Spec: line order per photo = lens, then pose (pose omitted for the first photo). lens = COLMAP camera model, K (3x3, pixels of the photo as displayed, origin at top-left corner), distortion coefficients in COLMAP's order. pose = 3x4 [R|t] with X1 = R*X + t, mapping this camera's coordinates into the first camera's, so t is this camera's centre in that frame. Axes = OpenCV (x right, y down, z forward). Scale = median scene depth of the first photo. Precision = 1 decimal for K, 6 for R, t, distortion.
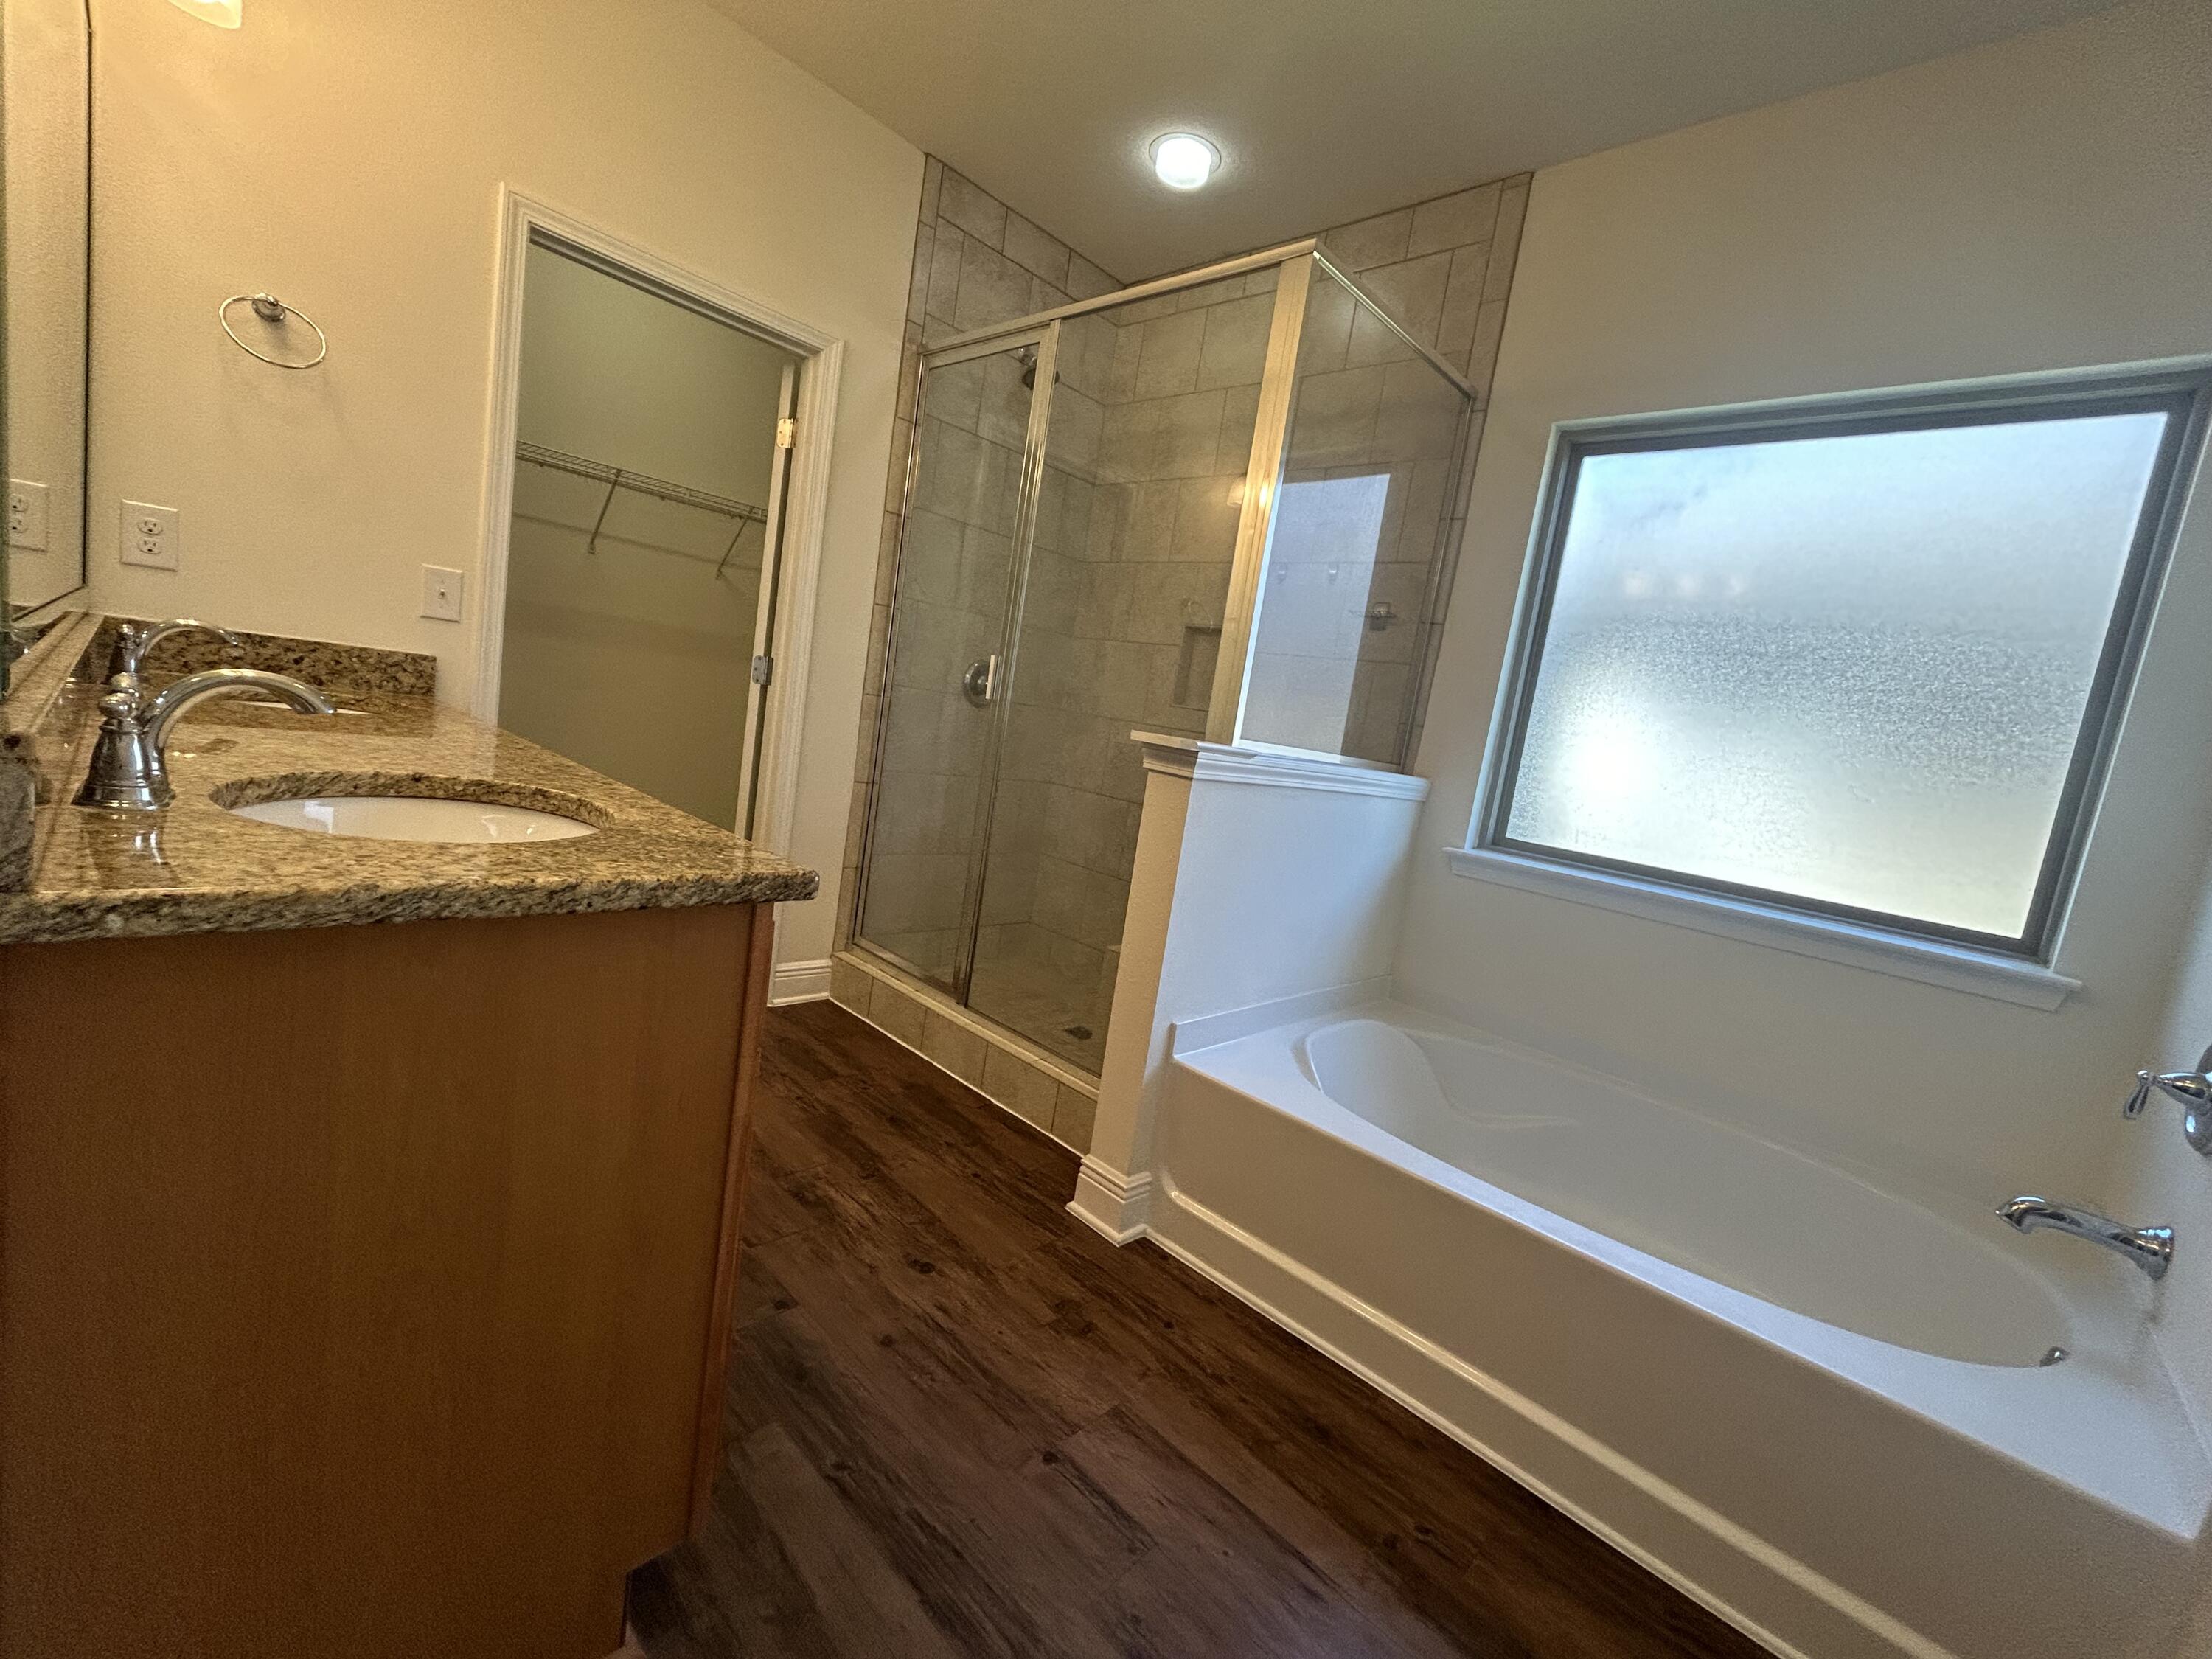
lens RADIAL K [[904.2, 0, 1118.0], [0, 904.2, 830.7], [0, 0, 1]] dist [0.006698, -0.002331]
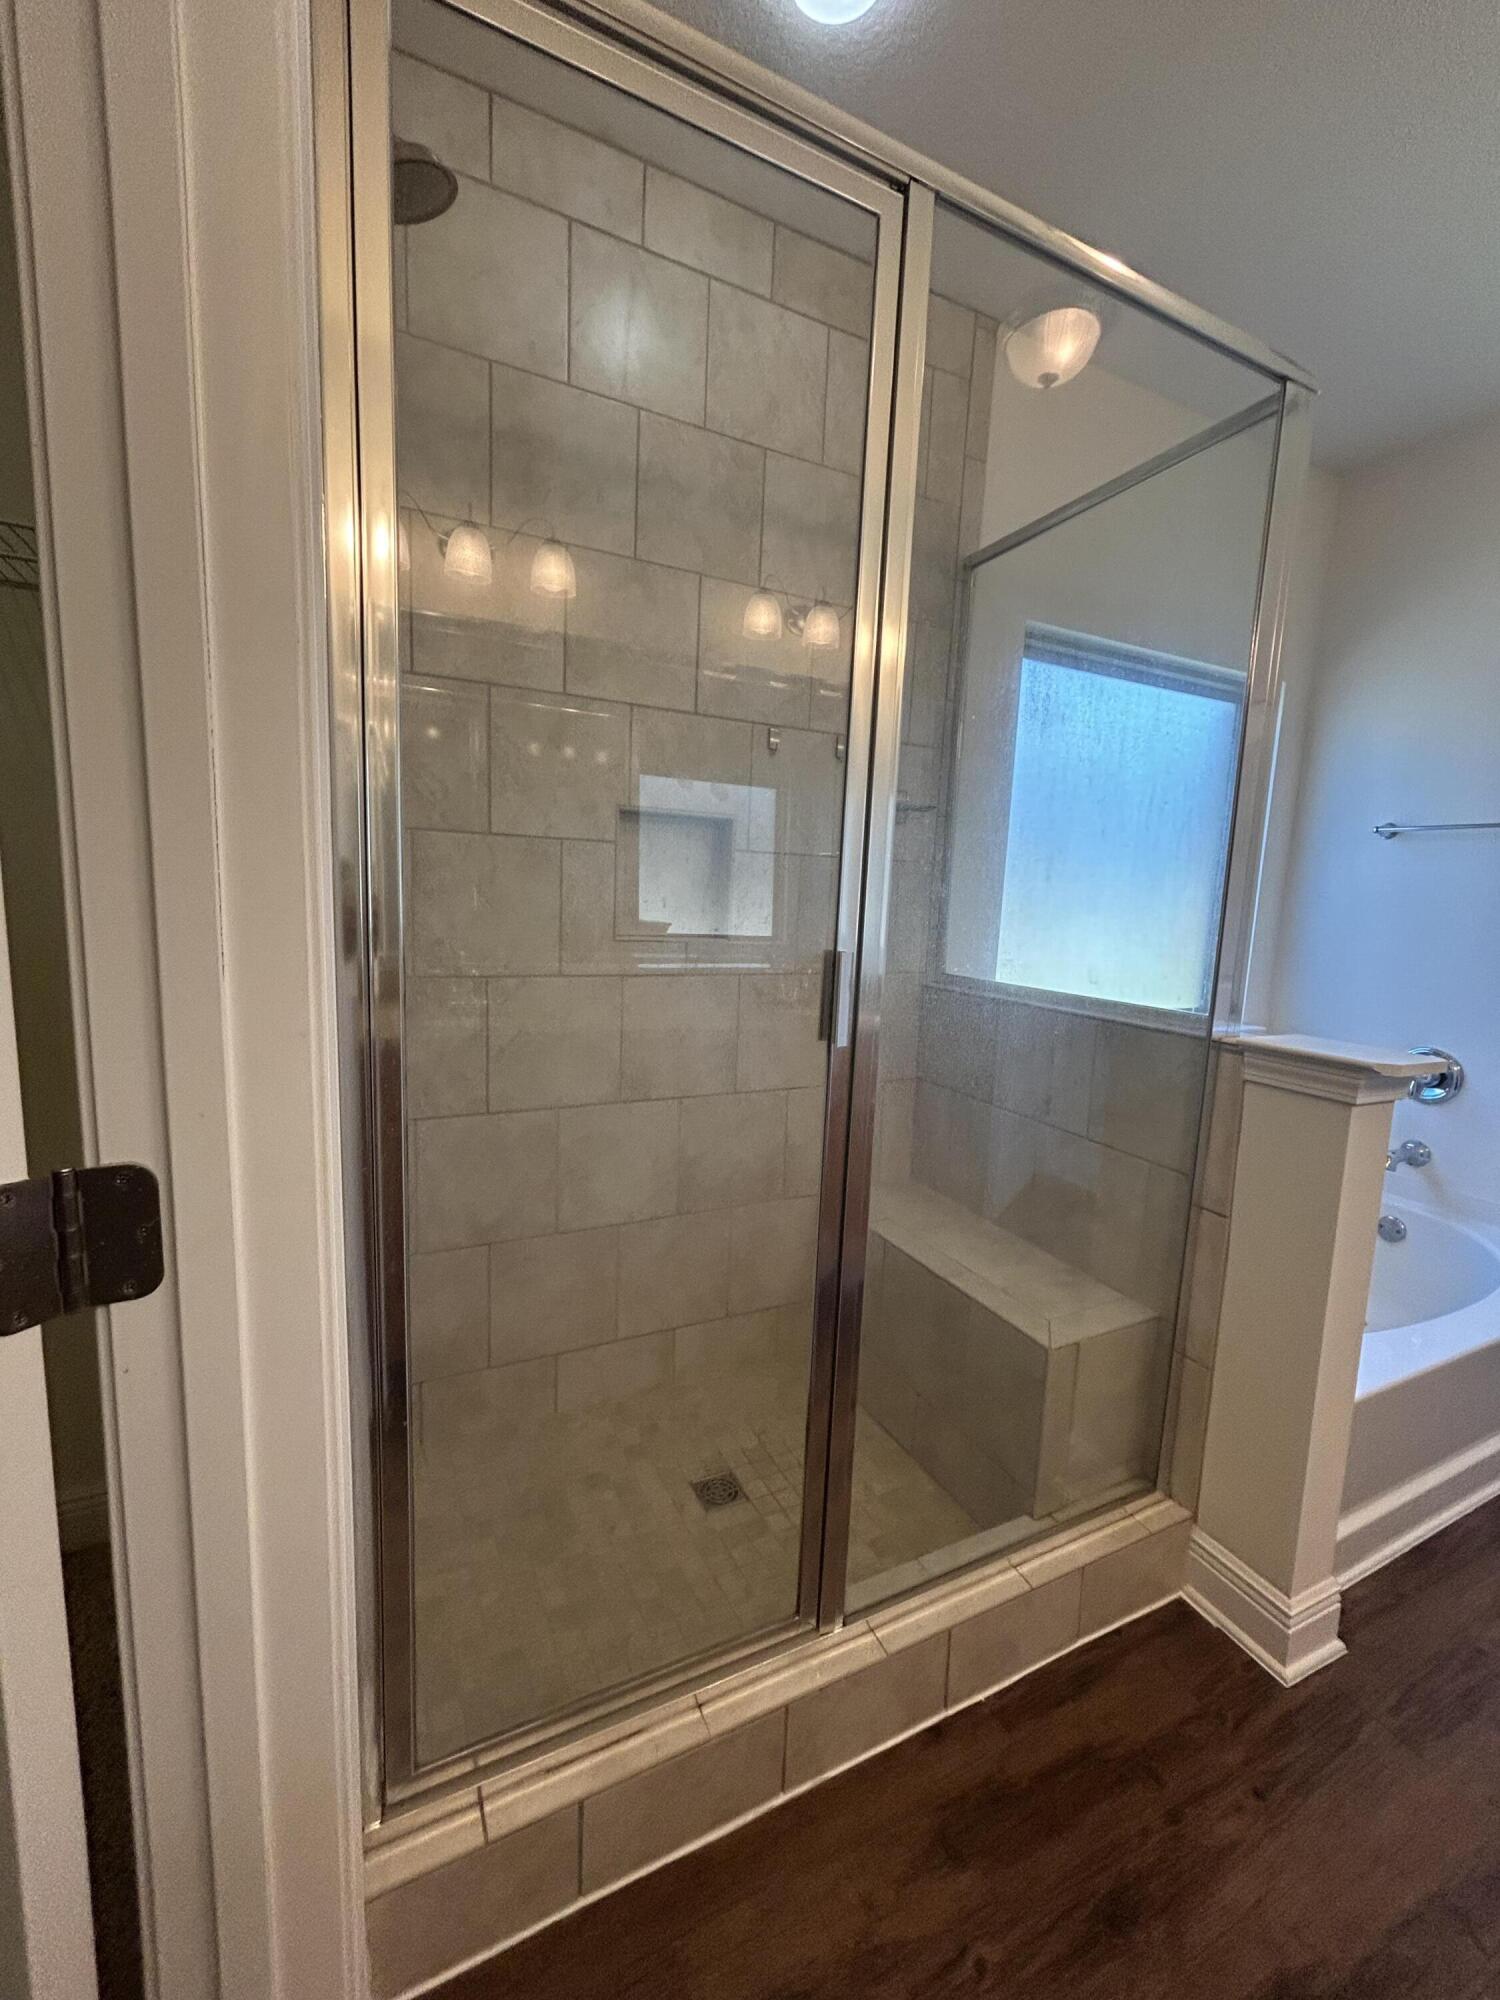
lens RADIAL K [[817.6, 0, 763.9], [0, 817.6, 992.5], [0, 0, 1]] dist [0.006698, -0.002331]
pose [[0.352815, -0.264895, 0.897414, -0.638598], [0.121320, 0.963945, 0.236837, -0.341600], [-0.927795, 0.025314, 0.372231, 1.068569]]
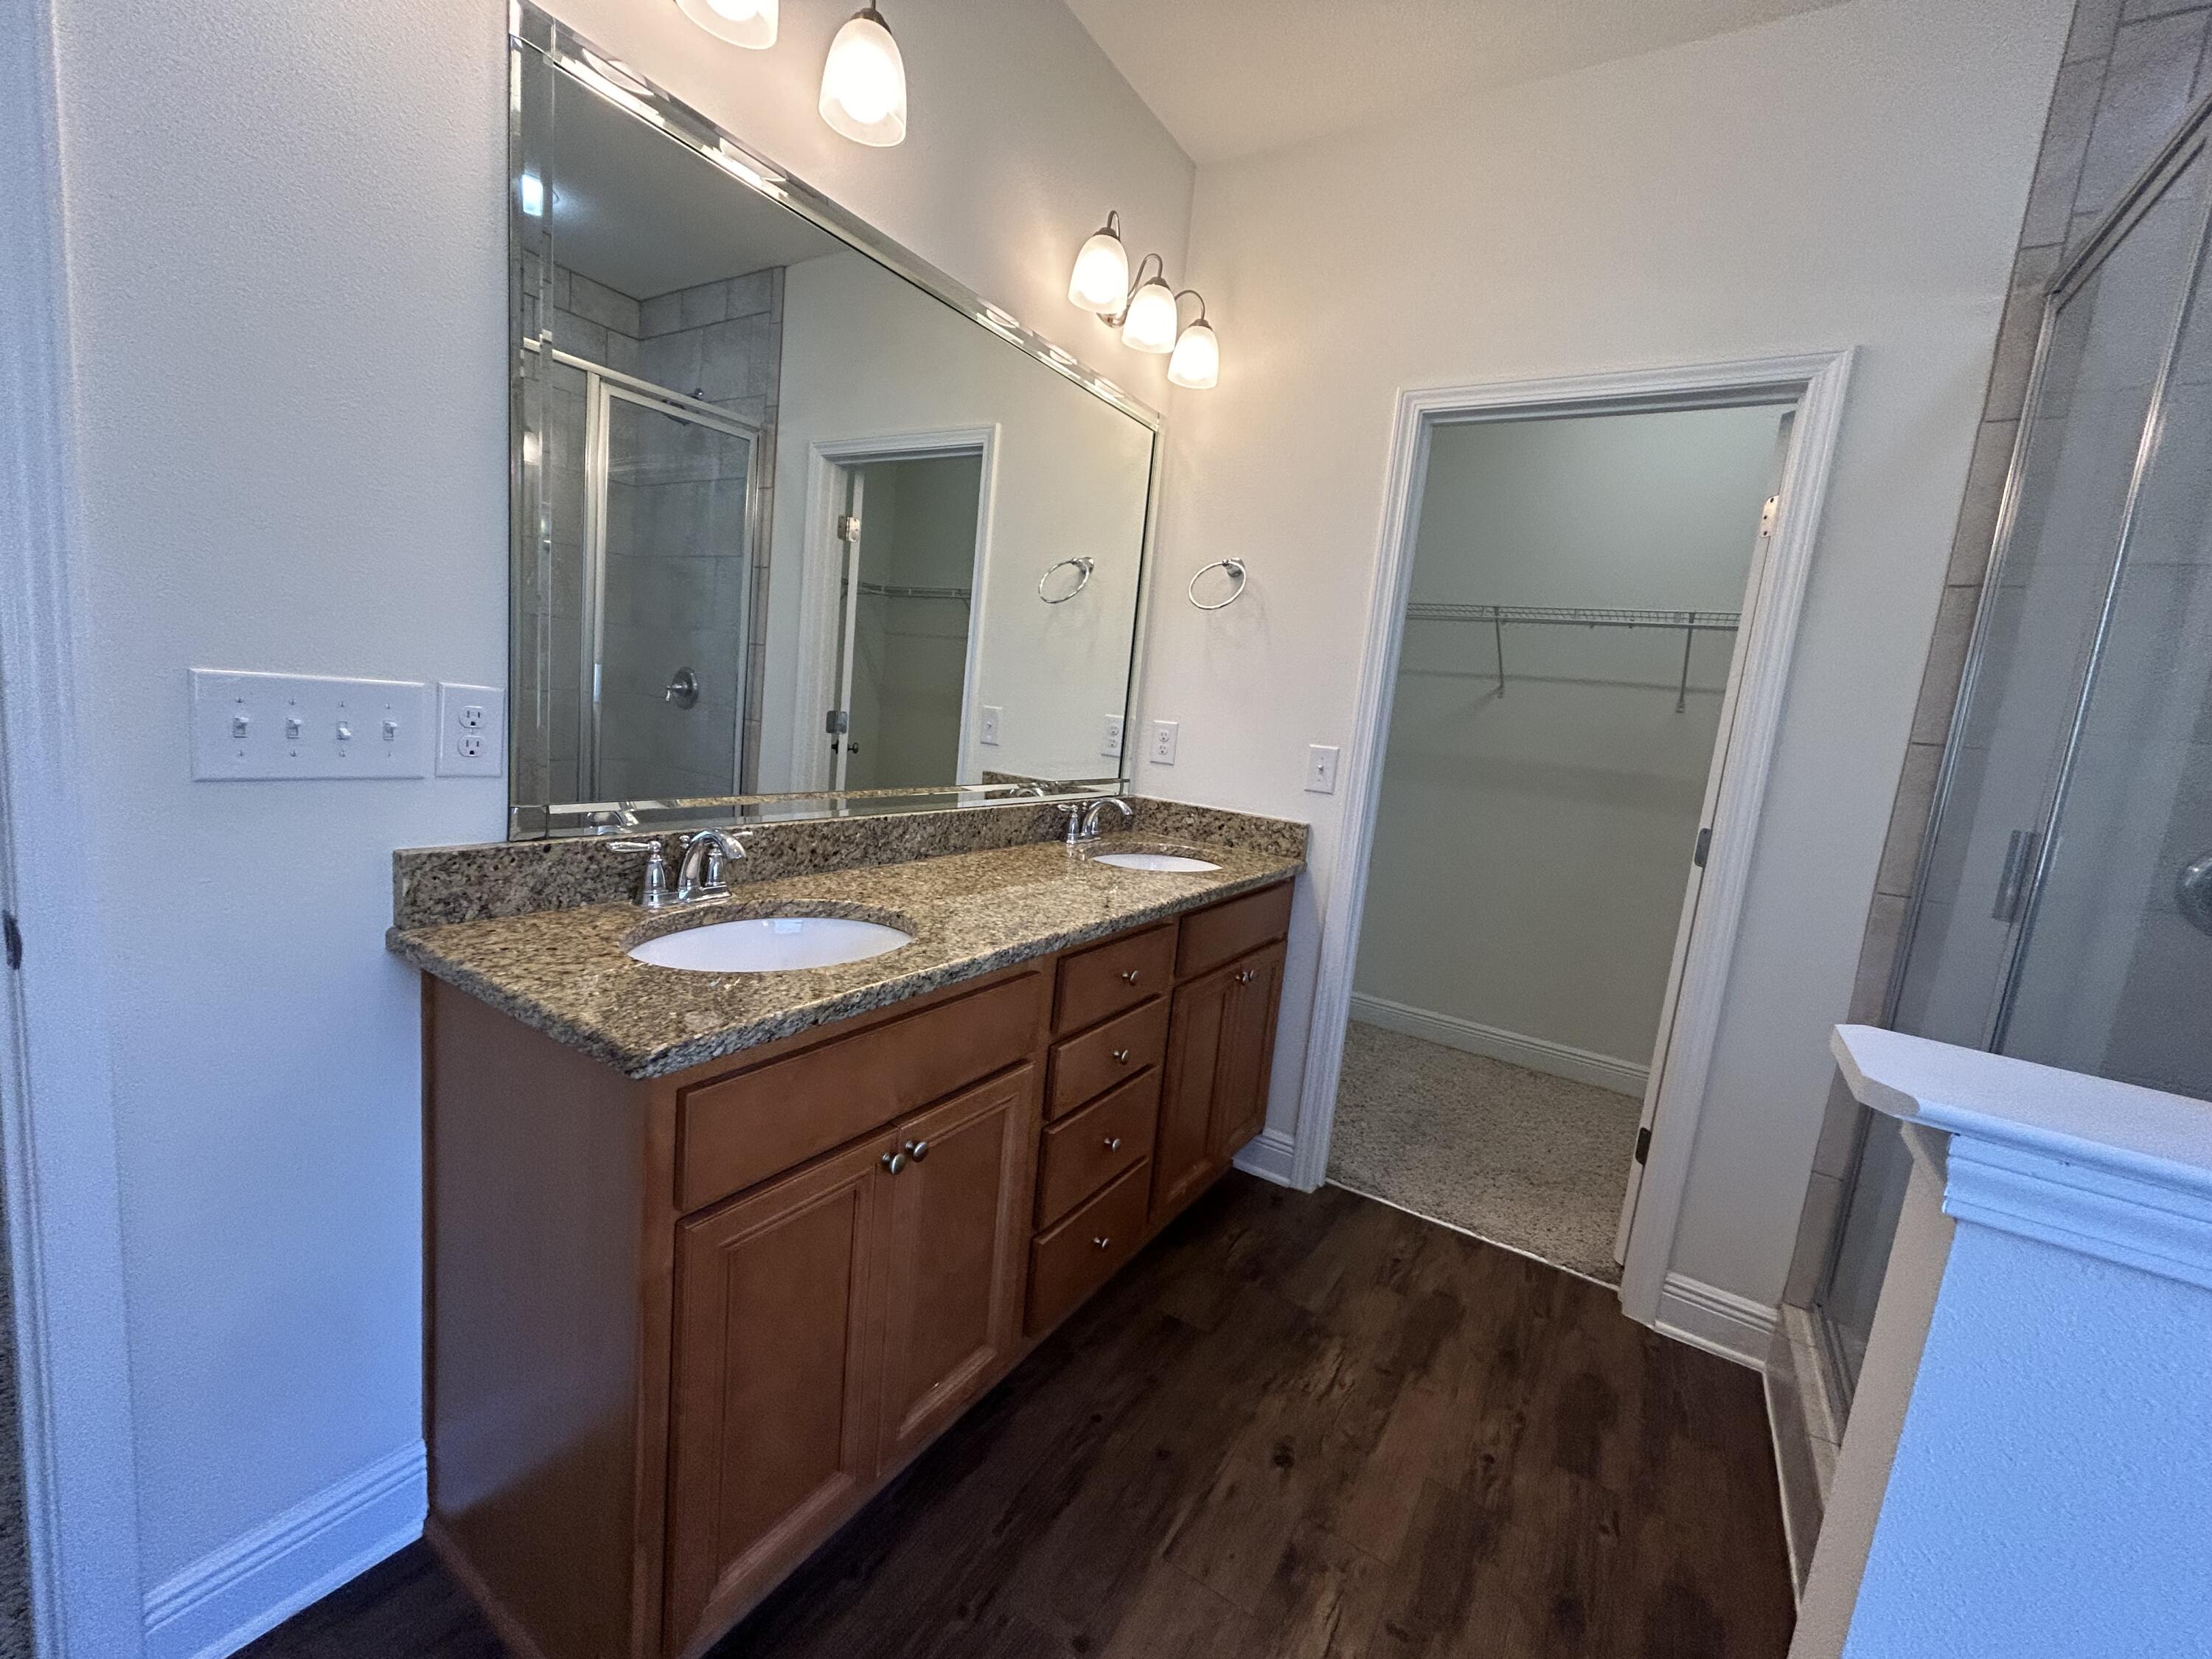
lens RADIAL K [[904.2, 0, 1103.3], [0, 904.2, 828.0], [0, 0, 1]] dist [0.006698, -0.002331]
pose [[0.187366, 0.011131, -0.982227, 0.286066], [-0.196413, 0.980167, -0.026359, -0.106787], [0.962453, 0.197861, 0.185837, 0.538827]]
